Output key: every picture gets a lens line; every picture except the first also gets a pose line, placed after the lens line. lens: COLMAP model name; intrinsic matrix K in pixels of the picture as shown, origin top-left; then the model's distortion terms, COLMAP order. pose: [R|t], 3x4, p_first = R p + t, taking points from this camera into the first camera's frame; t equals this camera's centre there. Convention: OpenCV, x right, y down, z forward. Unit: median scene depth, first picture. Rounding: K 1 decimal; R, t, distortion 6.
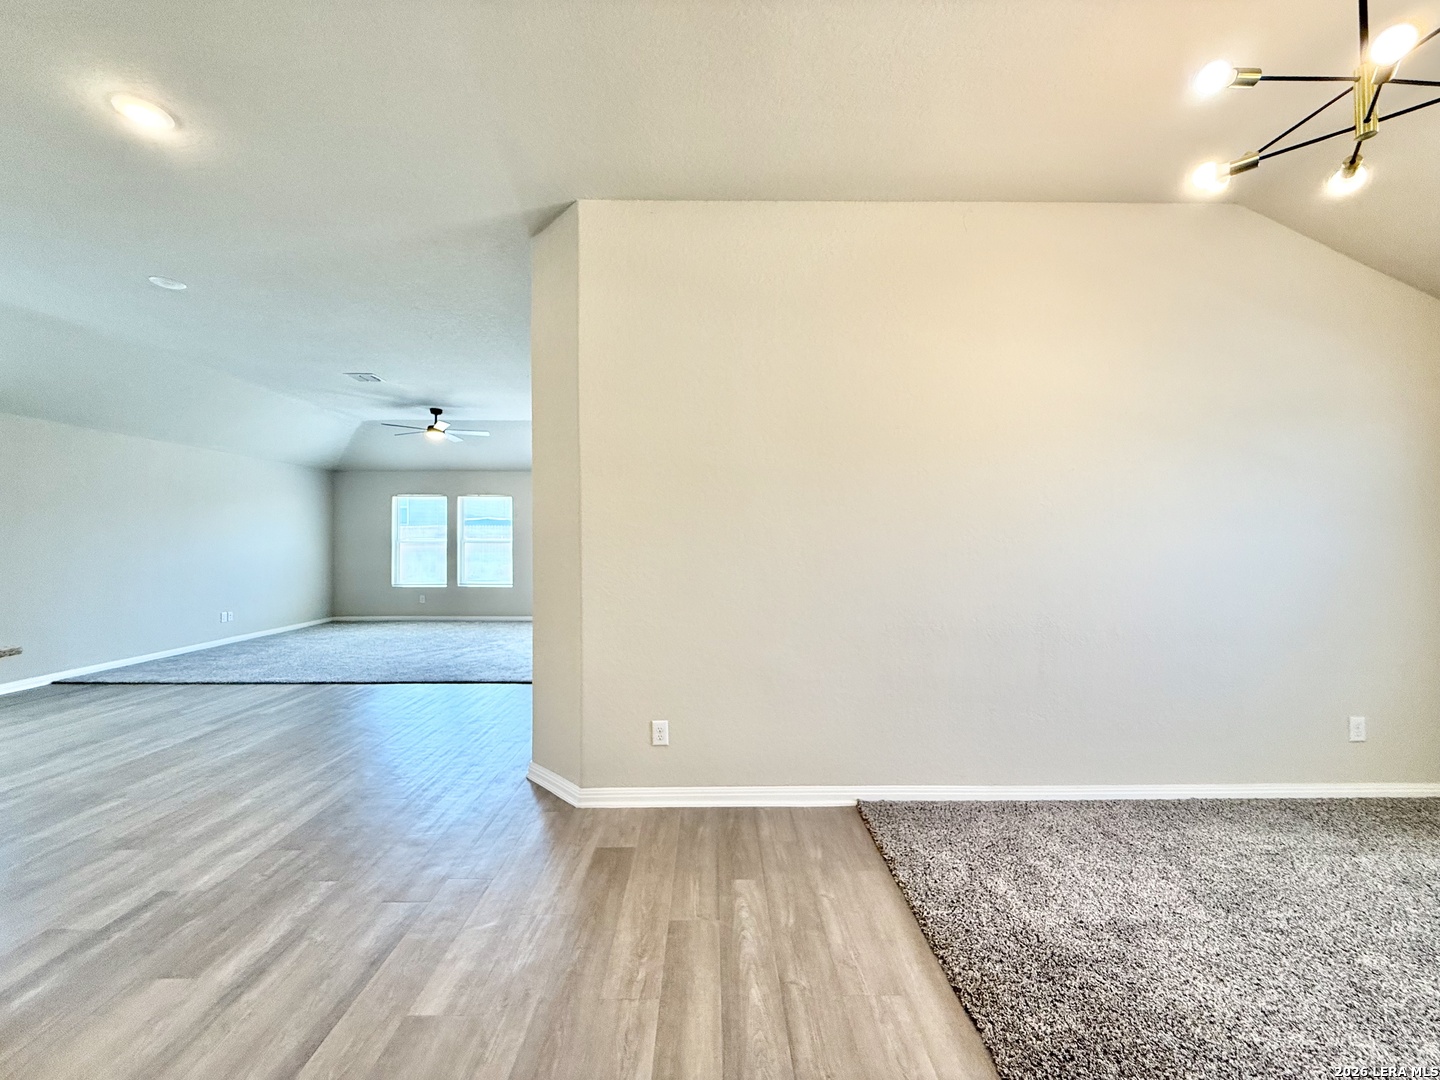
lens RADIAL K [[577.2, 0, 713.9], [0, 577.2, 538.6], [0, 0, 1]] dist [0.000345, 0.000374]
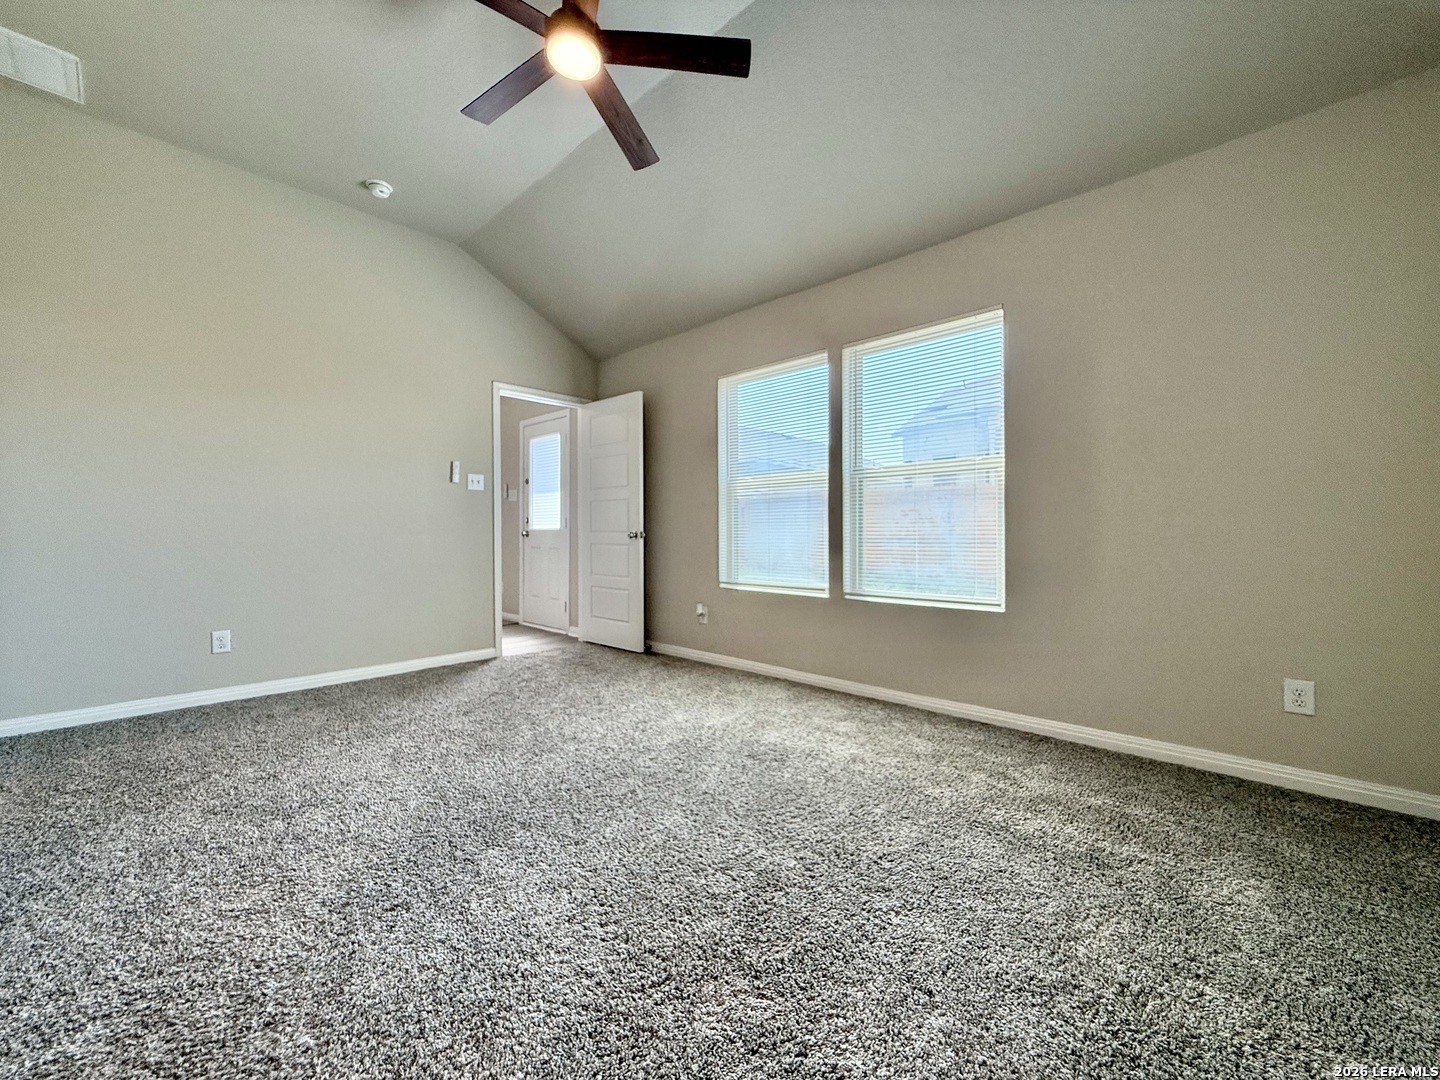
lens RADIAL K [[576.8, 0, 716.9], [0, 576.8, 537.7], [0, 0, 1]] dist [0.001624, -0.000018]
pose [[0.720754, 0.002212, -0.693188, -0.639793], [0.002483, 0.999980, 0.005773, 0.116397], [0.693187, -0.005882, 0.720734, 1.762049]]
